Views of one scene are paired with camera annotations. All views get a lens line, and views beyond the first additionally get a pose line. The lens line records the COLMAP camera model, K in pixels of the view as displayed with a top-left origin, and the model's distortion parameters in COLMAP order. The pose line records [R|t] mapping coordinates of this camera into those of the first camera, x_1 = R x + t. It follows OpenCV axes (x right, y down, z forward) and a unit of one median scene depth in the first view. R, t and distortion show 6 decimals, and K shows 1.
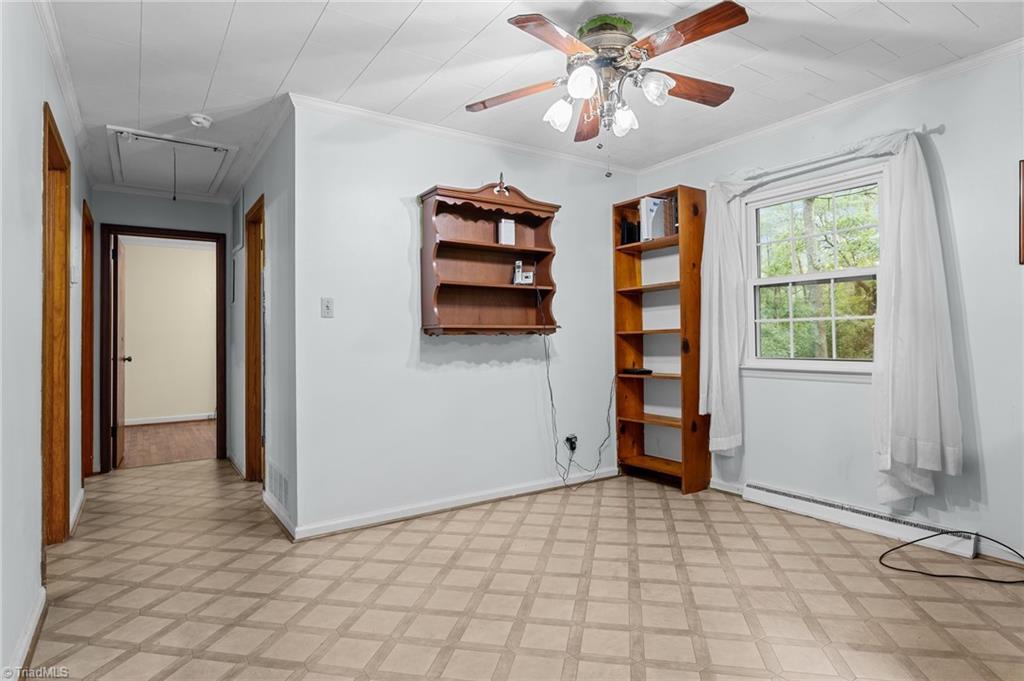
lens RADIAL K [[557.5, 0, 510.1], [0, 557.5, 327.3], [0, 0, 1]] dist [0.001984, -0.001943]
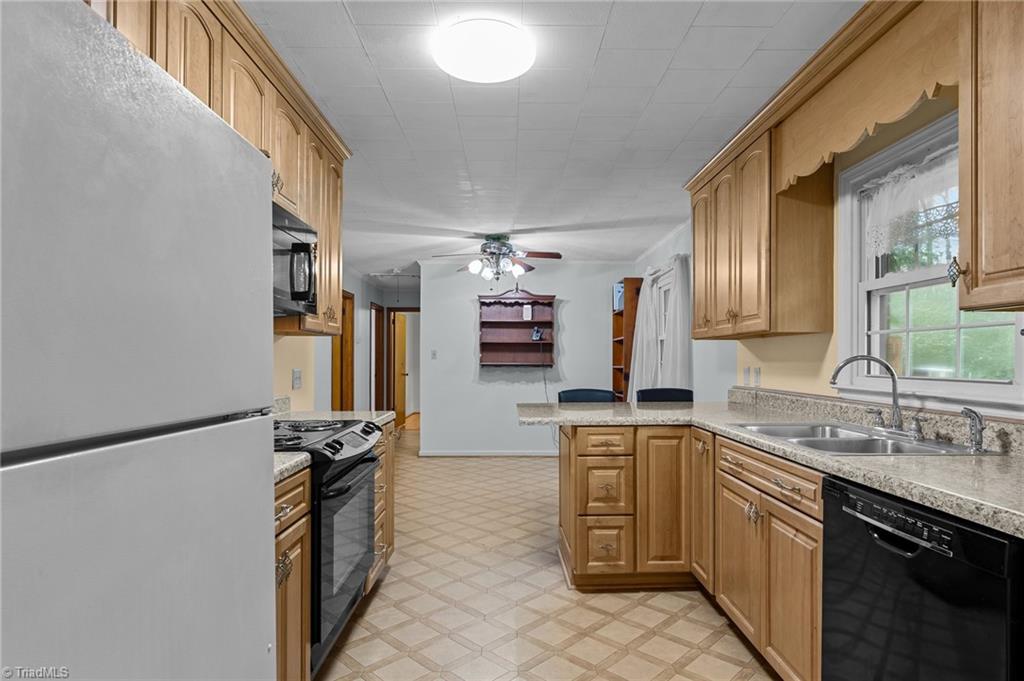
lens RADIAL K [[567.5, 0, 503.1], [0, 567.5, 352.0], [0, 0, 1]] dist [-0.004992, -0.000099]
pose [[0.831672, 0.005513, -0.555239, 1.022929], [0.000435, 0.999944, 0.010579, -0.061282], [0.555266, -0.009040, 0.831623, -0.635655]]
